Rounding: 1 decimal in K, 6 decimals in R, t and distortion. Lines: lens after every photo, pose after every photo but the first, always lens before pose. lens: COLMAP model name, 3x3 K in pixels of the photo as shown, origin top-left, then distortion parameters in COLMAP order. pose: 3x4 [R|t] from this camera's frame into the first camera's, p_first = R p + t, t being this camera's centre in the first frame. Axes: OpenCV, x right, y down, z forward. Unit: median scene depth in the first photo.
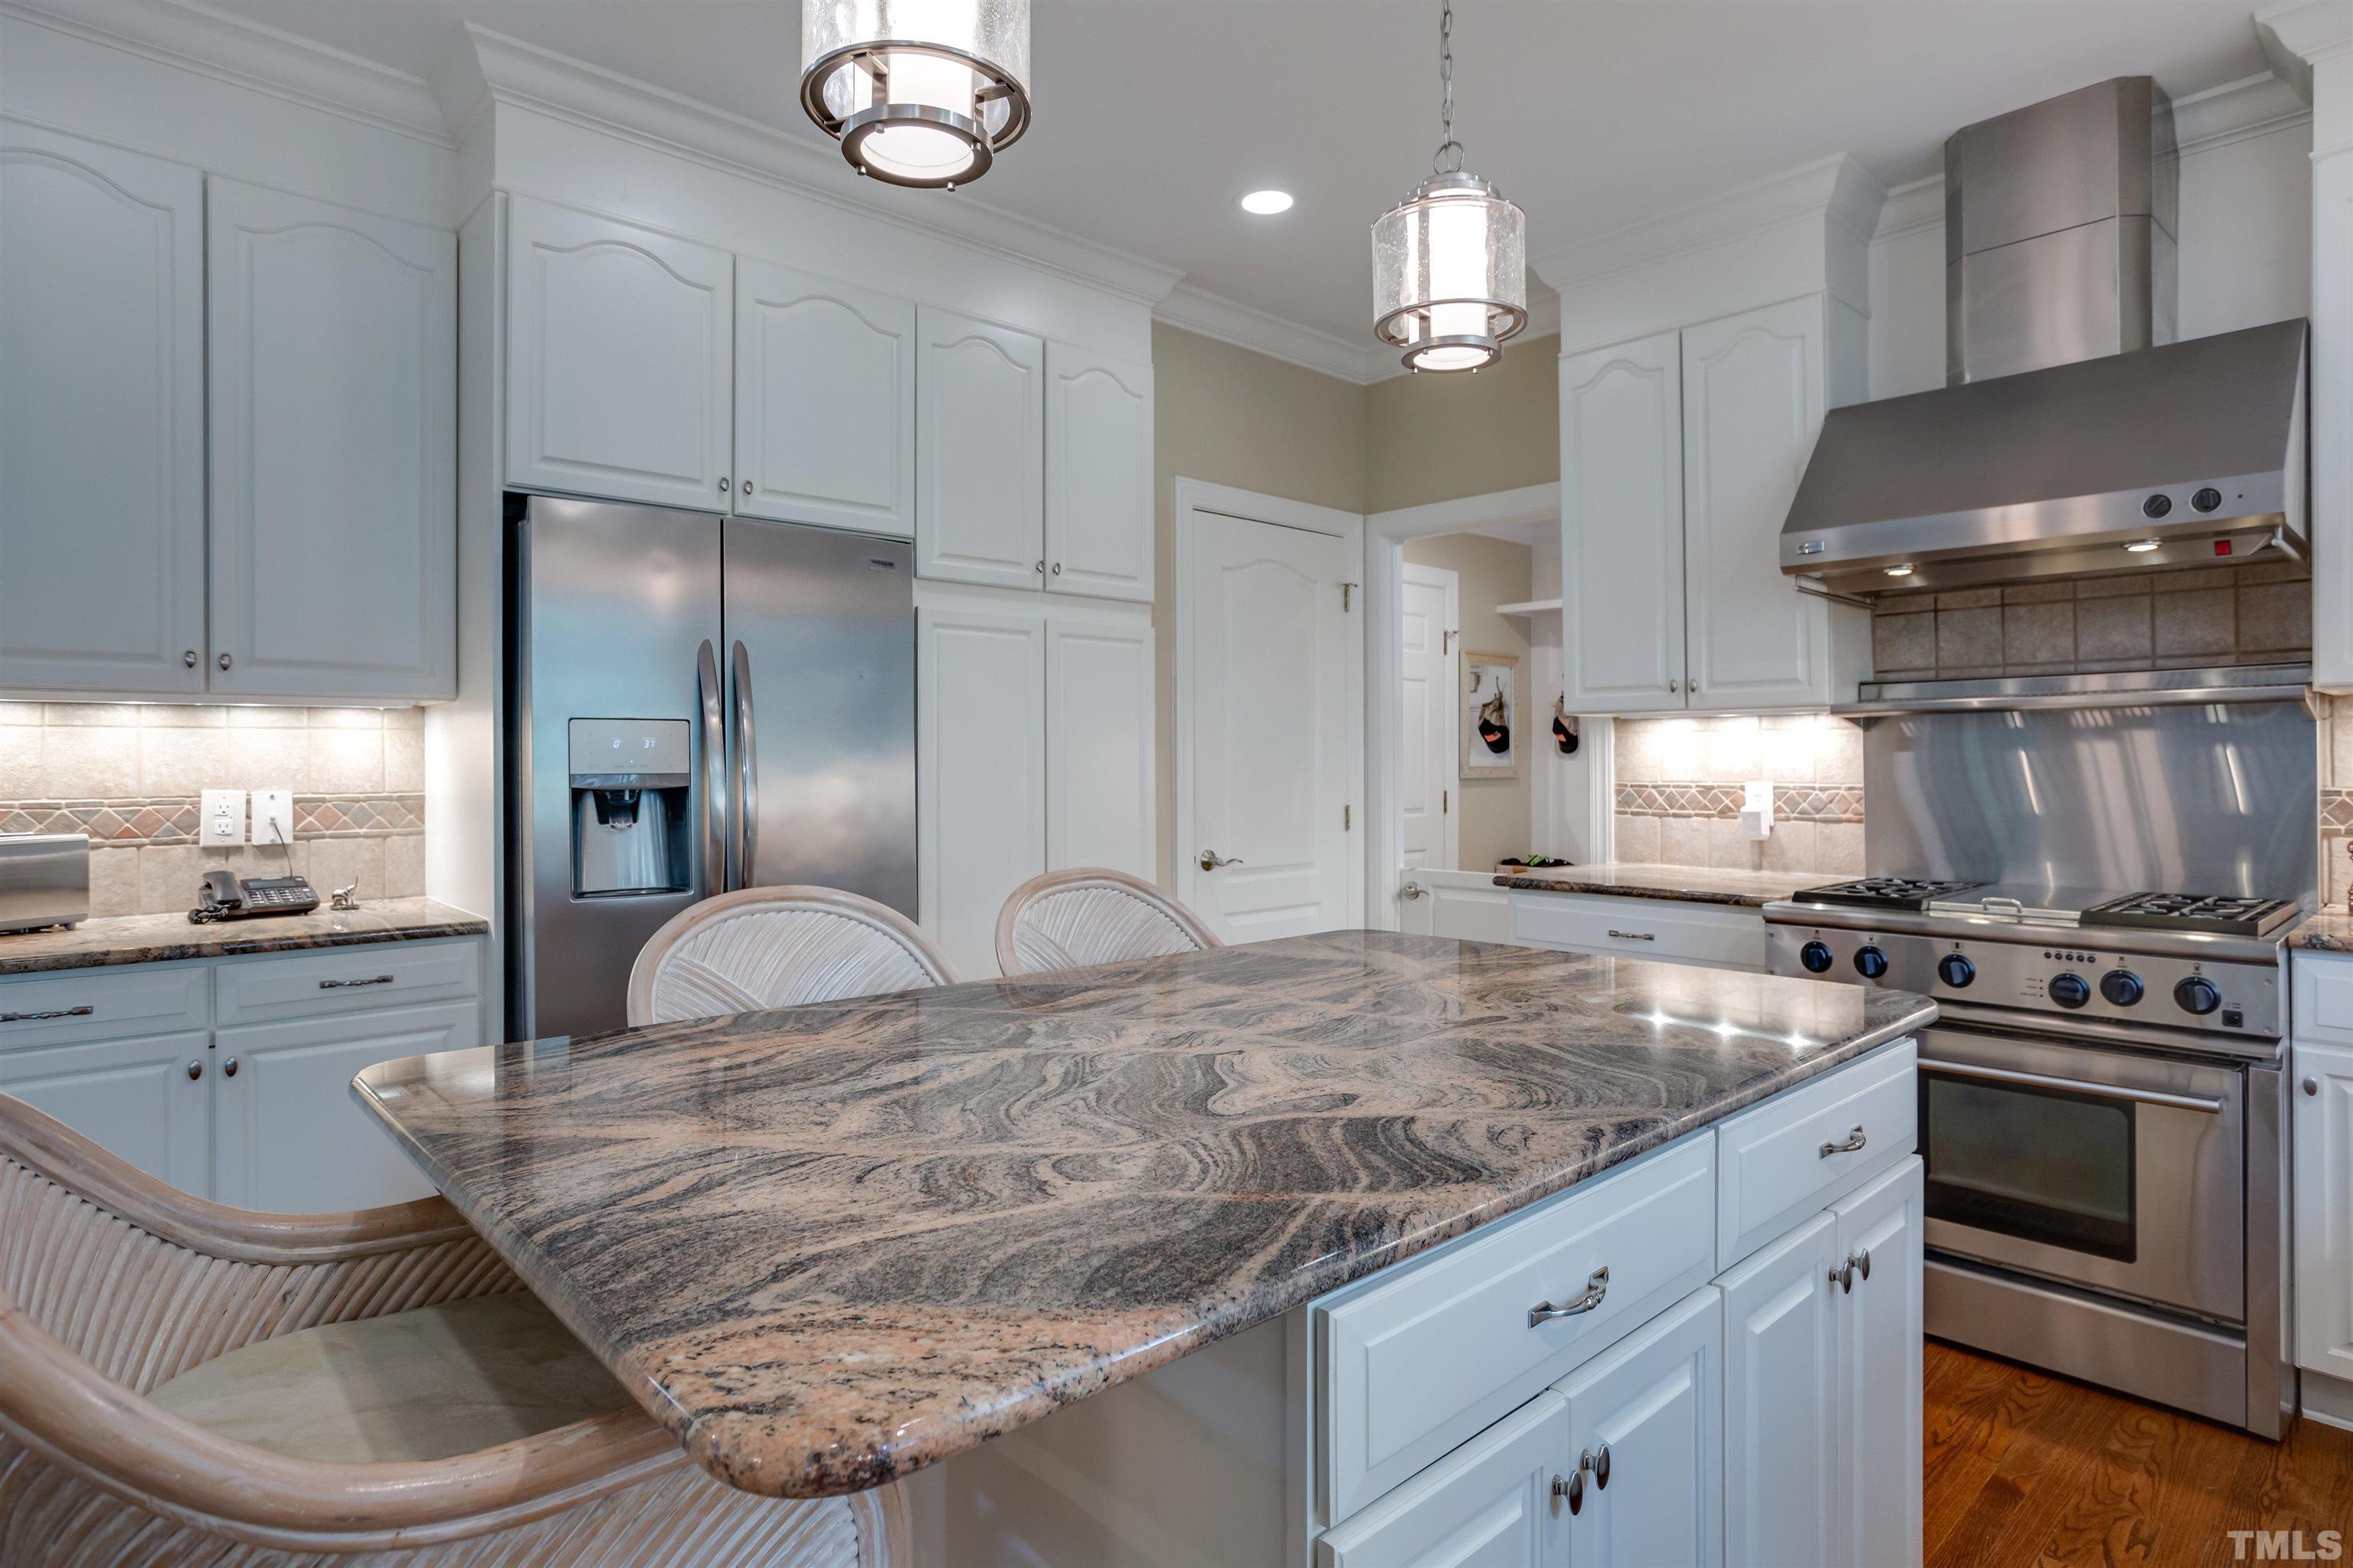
lens RADIAL K [[1266.1, 0, 1170.4], [0, 1266.1, 758.5], [0, 0, 1]] dist [-0.061632, 0.037051]
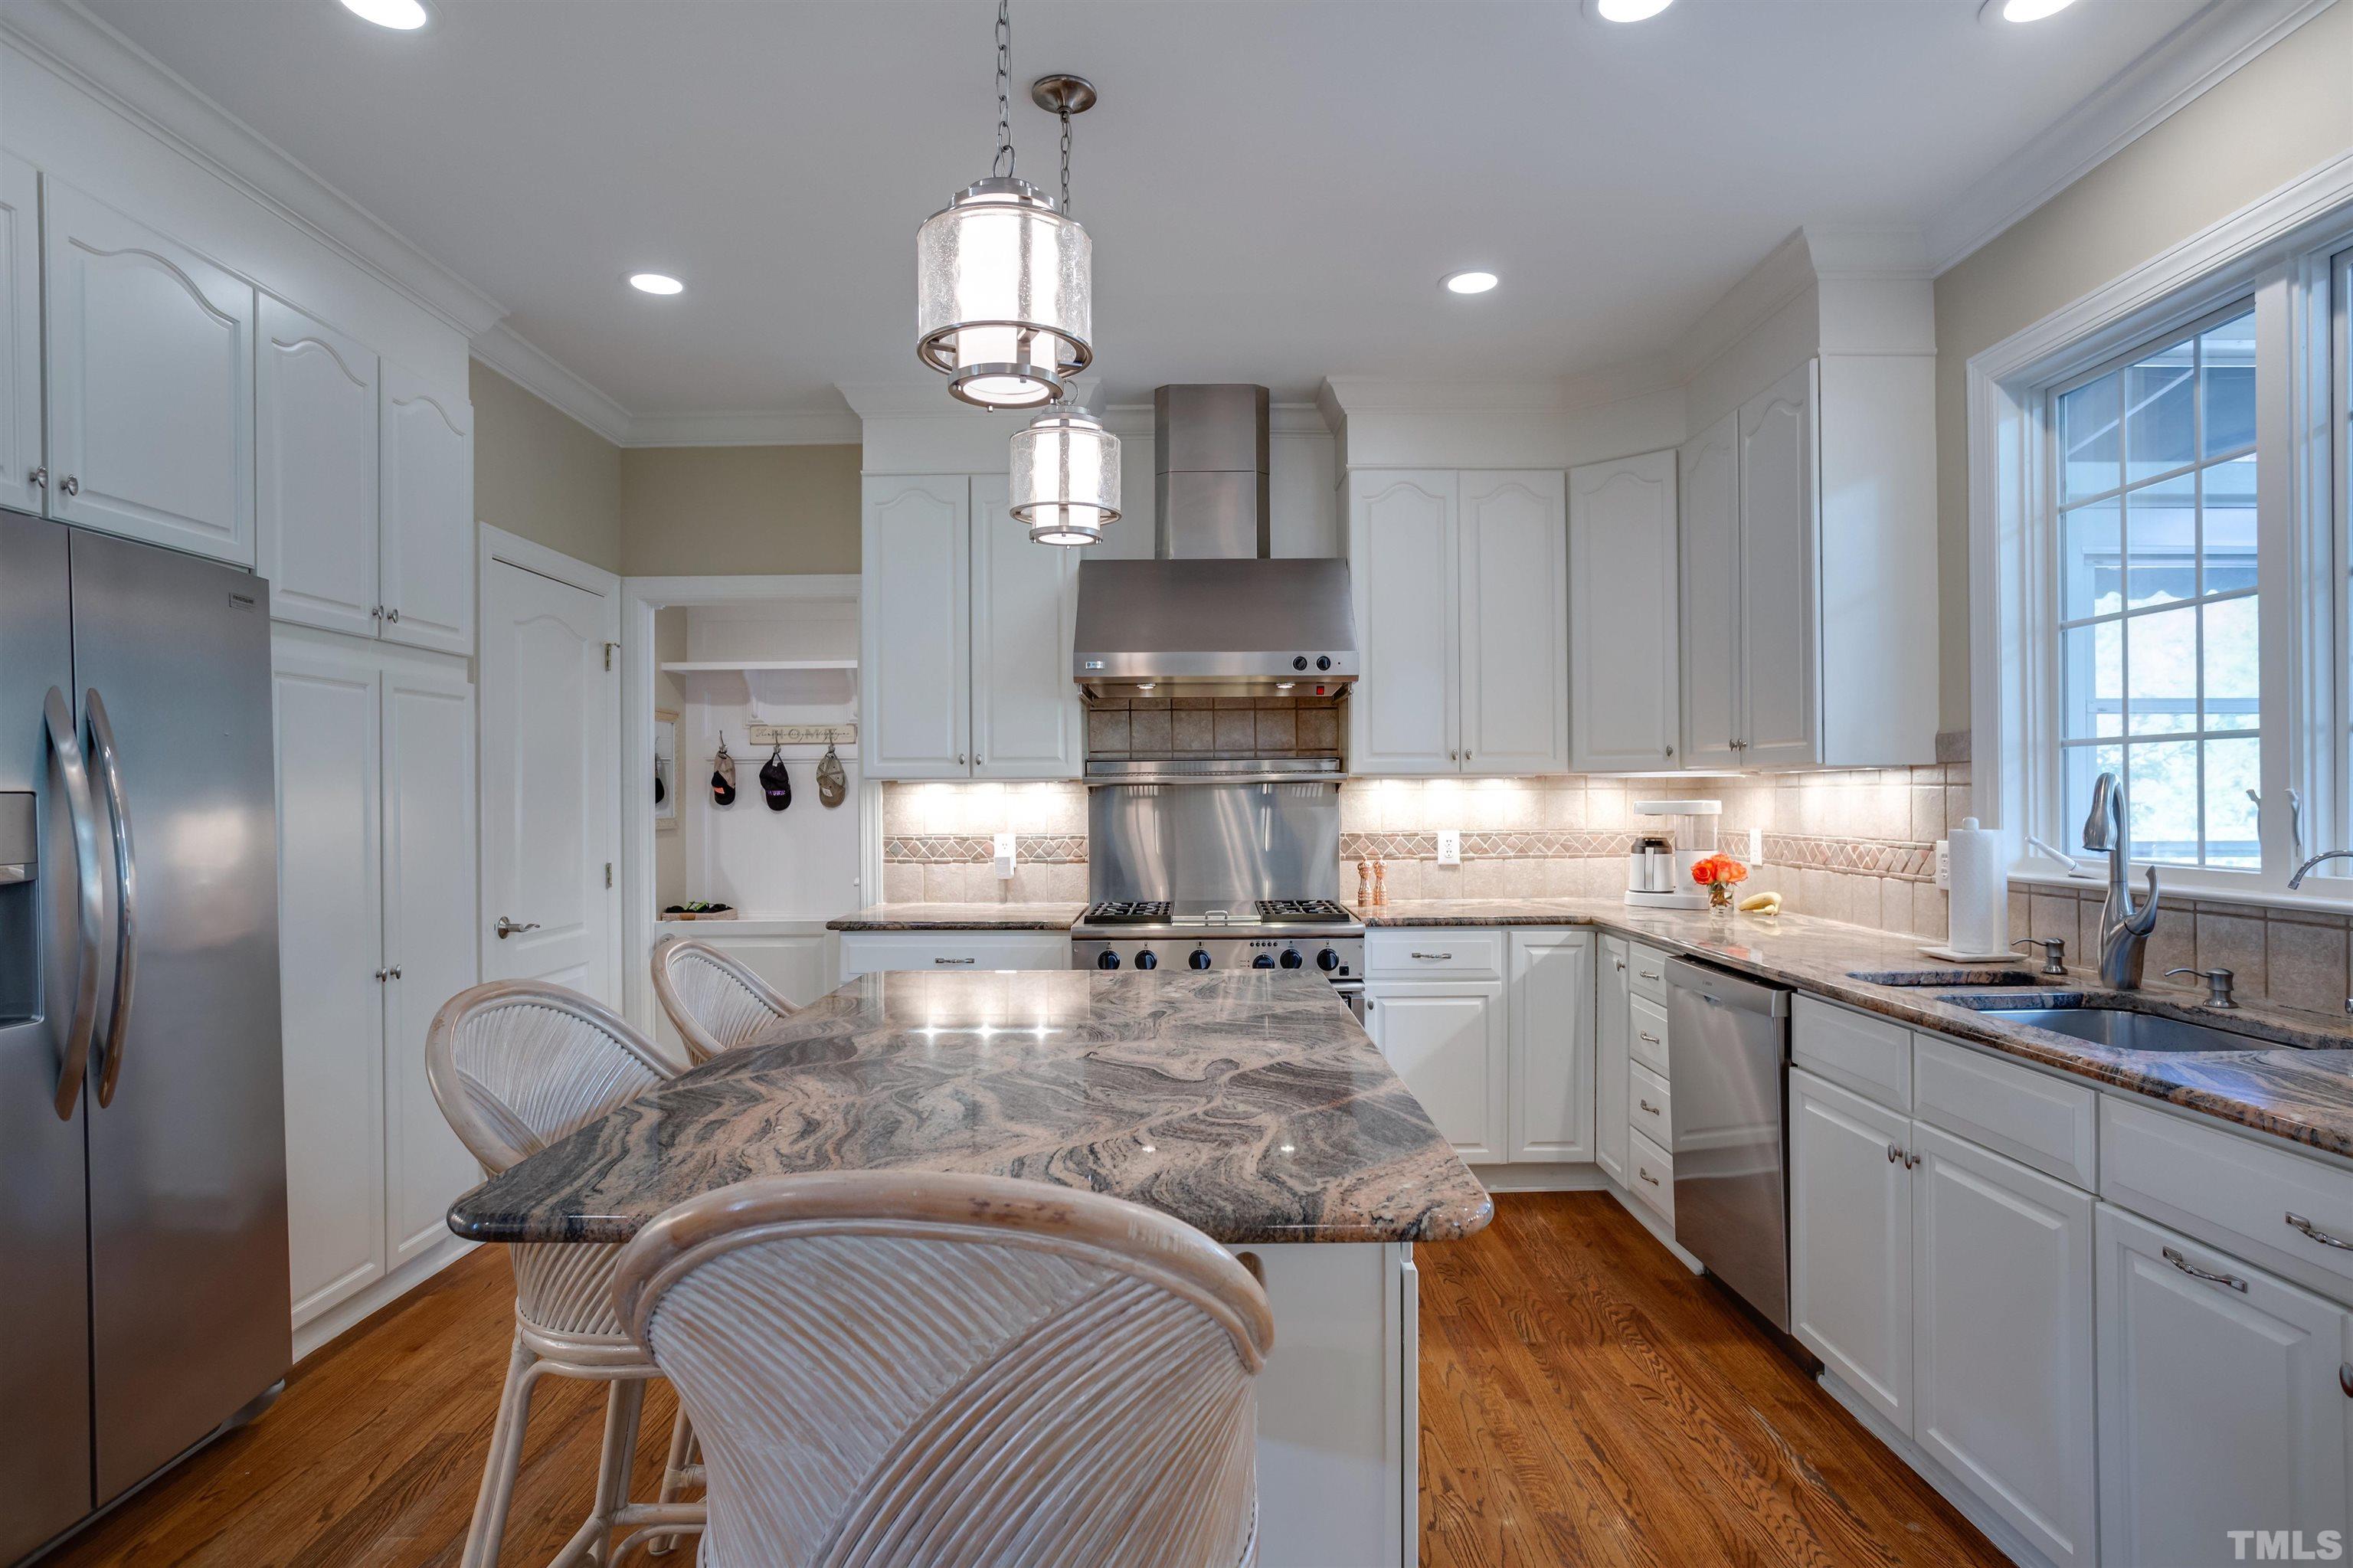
lens RADIAL K [[1245.3, 0, 1186.5], [0, 1245.3, 792.1], [0, 0, 1]] dist [-0.060279, 0.036907]
pose [[0.678924, -0.000236, 0.734209, -0.408567], [0.002882, 0.999993, -0.002344, -0.024512], [-0.734203, 0.003708, 0.678920, -0.005671]]
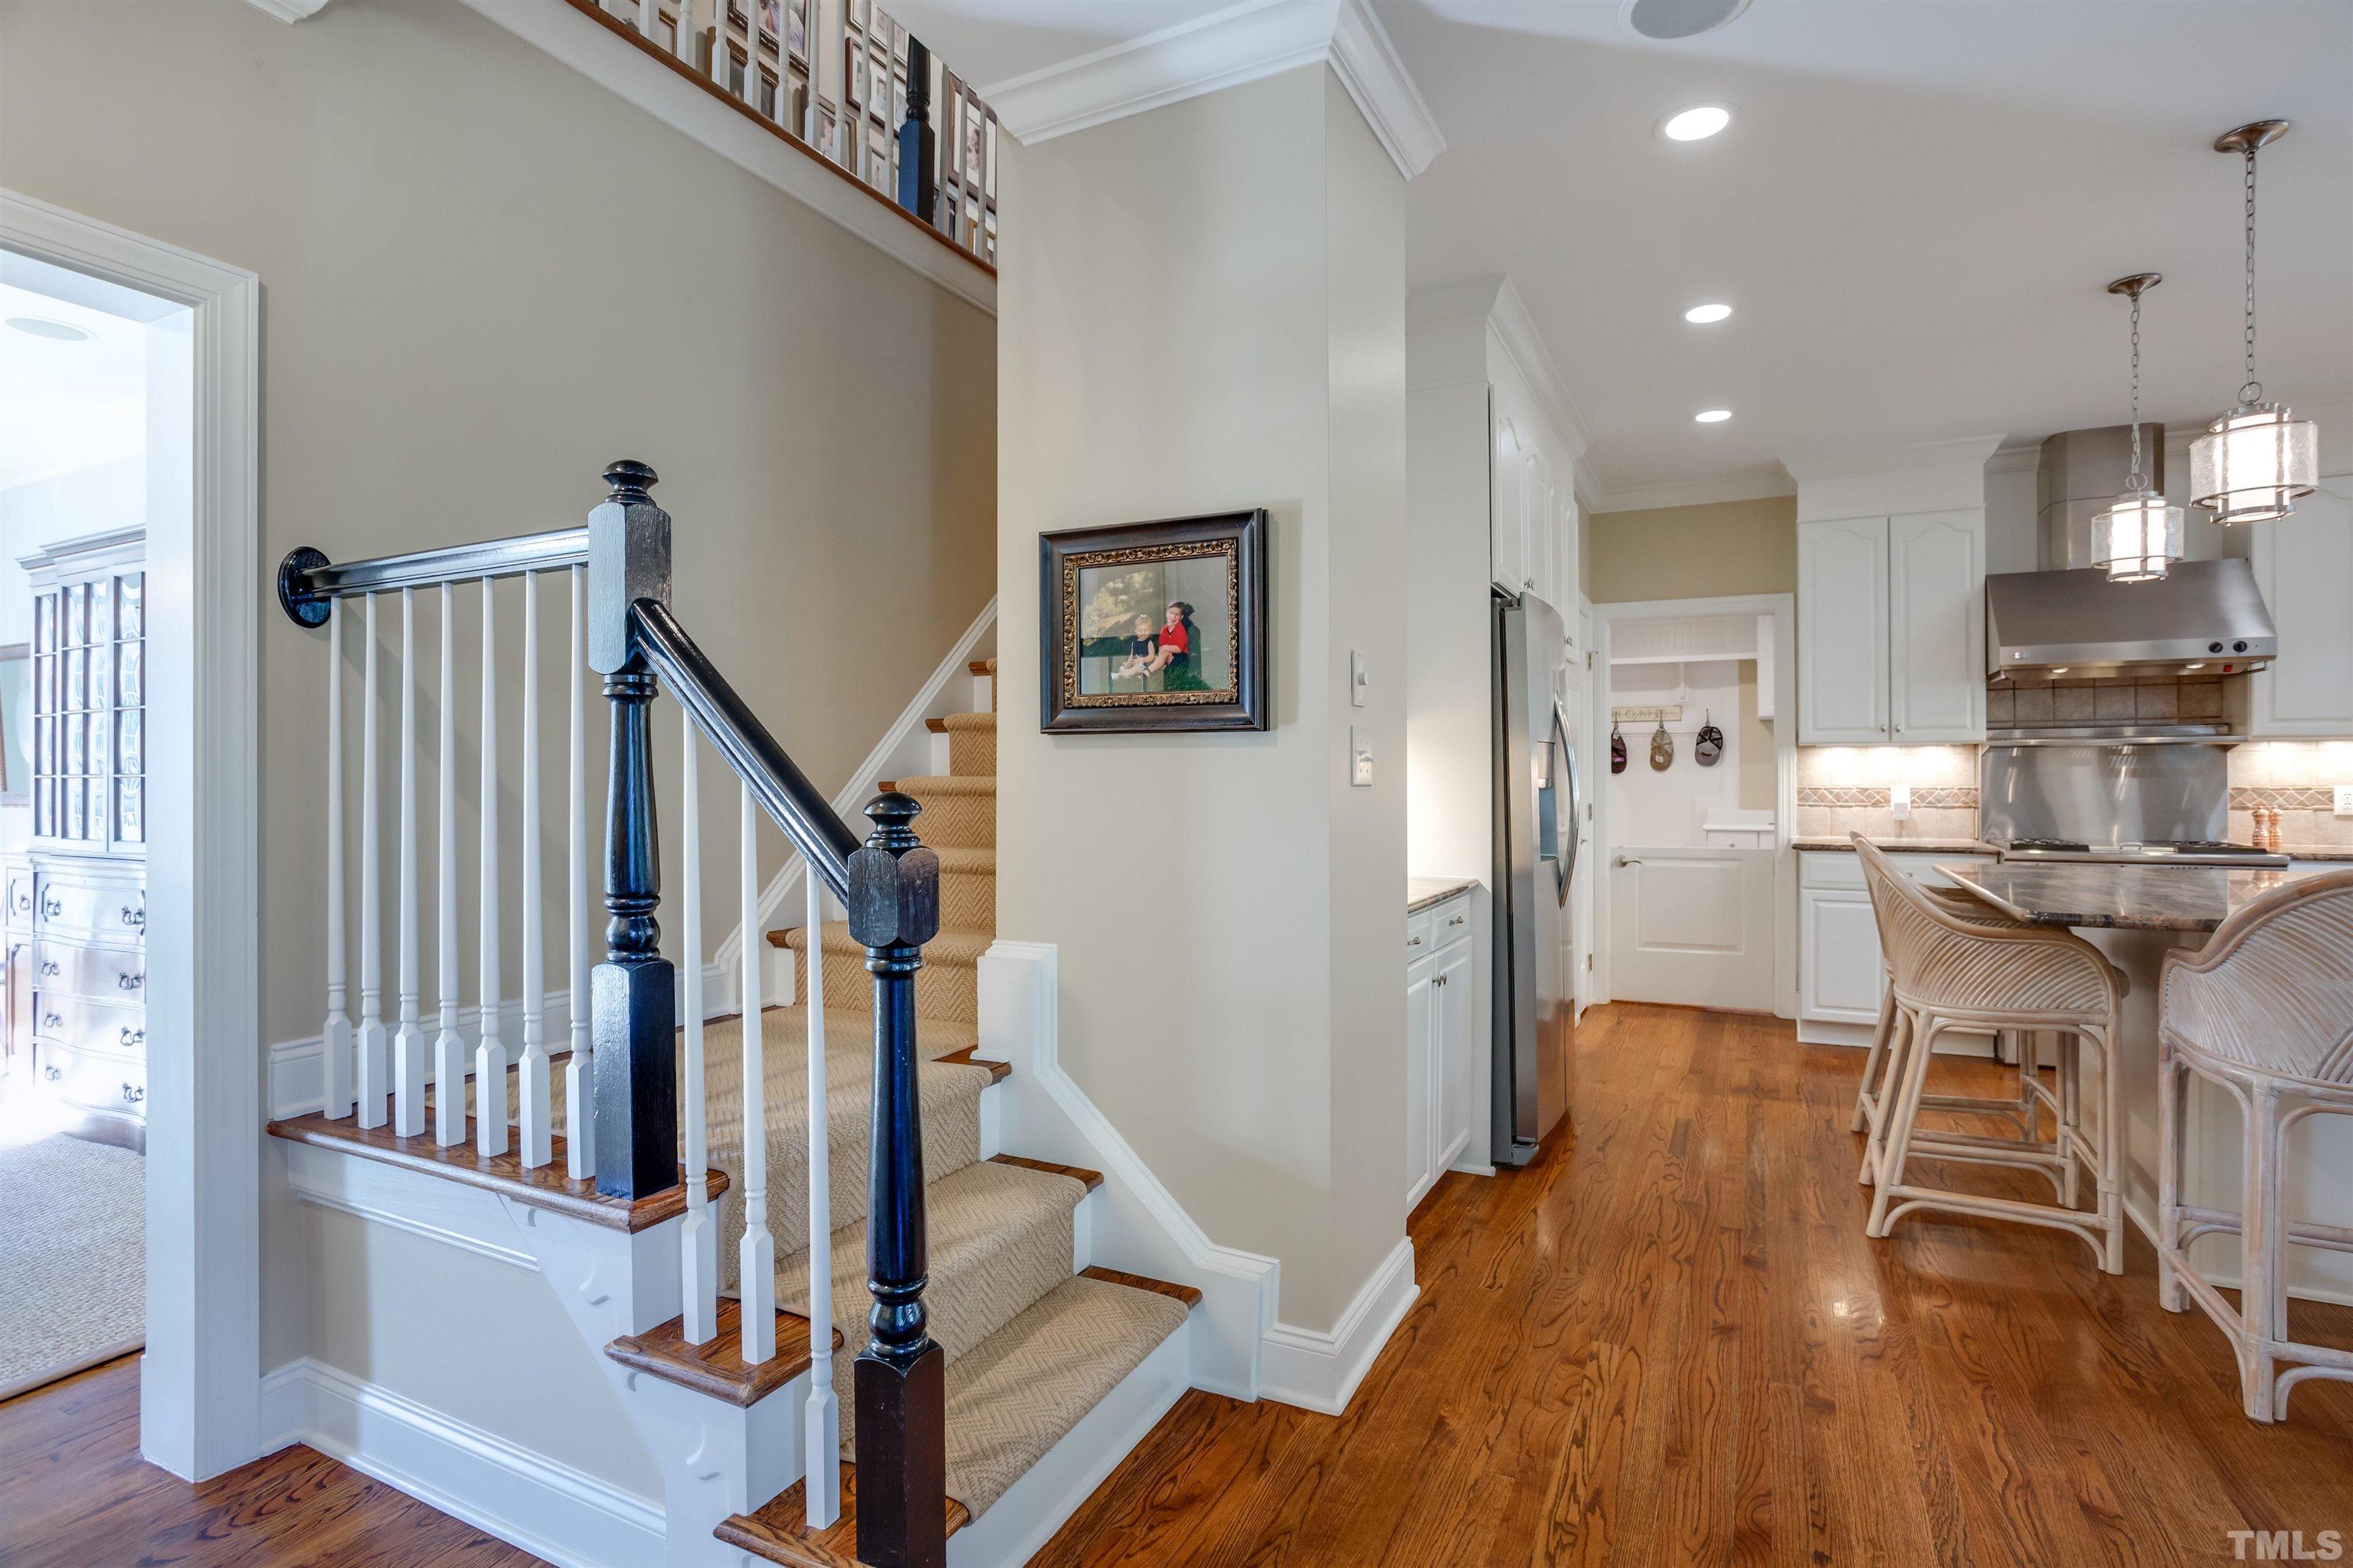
lens RADIAL K [[1175.7, 0, 1204.9], [0, 1175.7, 774.2], [0, 0, 1]] dist [-0.037812, 0.025244]
pose [[0.930941, 0.001934, 0.365166, -1.171094], [-0.001767, 0.999998, -0.000789, 0.007793], [-0.365166, 0.000090, 0.930942, -0.142726]]
